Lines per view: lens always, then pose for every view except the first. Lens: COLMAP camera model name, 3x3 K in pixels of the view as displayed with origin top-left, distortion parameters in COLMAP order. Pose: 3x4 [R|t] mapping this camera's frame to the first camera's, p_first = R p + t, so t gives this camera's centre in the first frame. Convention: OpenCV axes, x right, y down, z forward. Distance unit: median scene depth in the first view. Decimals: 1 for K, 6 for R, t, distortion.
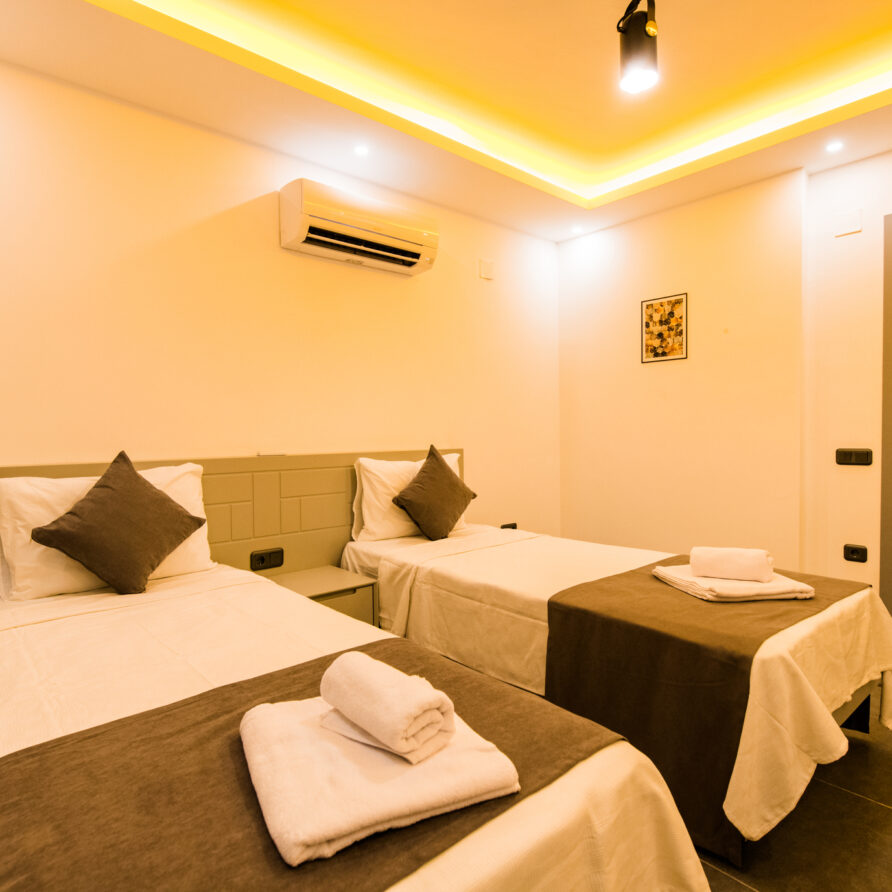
lens RADIAL K [[602.2, 0, 443.4], [0, 602.2, 443.4], [0, 0, 1]] dist [0.001080, -0.000681]
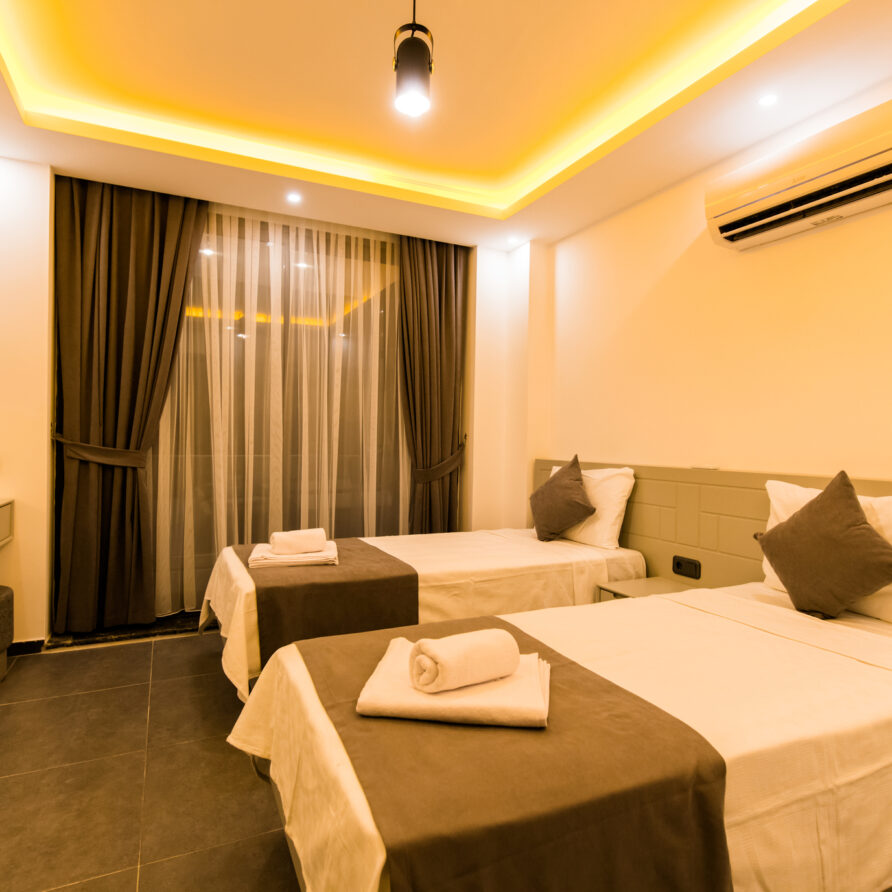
lens RADIAL K [[602.2, 0, 443.4], [0, 602.2, 443.4], [0, 0, 1]] dist [0.001080, -0.000681]
pose [[-0.332934, 0.004178, -0.942941, 0.793785], [-0.041725, 0.998945, 0.019159, -0.022904], [0.942027, 0.045723, -0.332408, 0.902997]]
